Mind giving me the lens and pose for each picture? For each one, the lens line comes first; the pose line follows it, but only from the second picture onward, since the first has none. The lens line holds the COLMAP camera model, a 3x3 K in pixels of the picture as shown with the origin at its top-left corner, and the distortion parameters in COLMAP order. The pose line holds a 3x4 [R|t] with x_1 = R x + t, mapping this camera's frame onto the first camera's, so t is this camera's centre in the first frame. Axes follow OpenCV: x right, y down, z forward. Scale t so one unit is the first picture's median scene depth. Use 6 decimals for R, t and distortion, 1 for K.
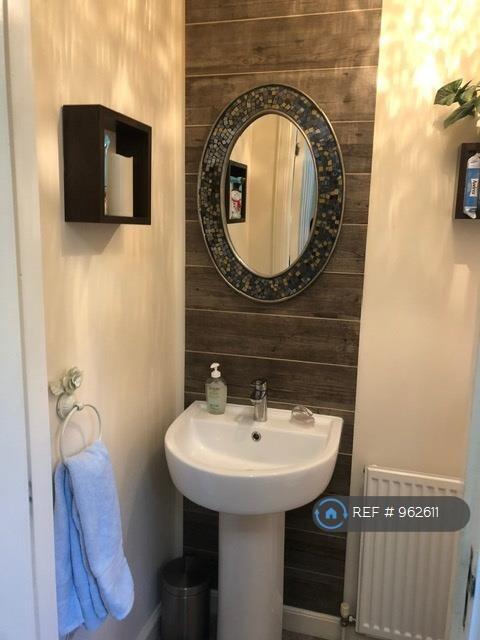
lens RADIAL K [[514.1, 0, 240.0], [0, 514.1, 320.0], [0, 0, 1]] dist [0.055432, -0.050524]
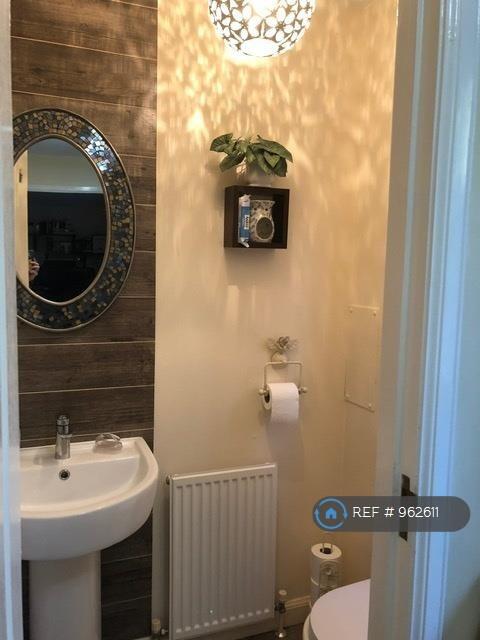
lens RADIAL K [[514.1, 0, 240.0], [0, 514.1, 320.0], [0, 0, 1]] dist [0.055432, -0.050524]
pose [[0.815177, -0.071937, 0.574728, -0.244001], [0.102140, 0.994561, -0.020387, -0.002356], [-0.570135, 0.075322, 0.818091, 0.028423]]
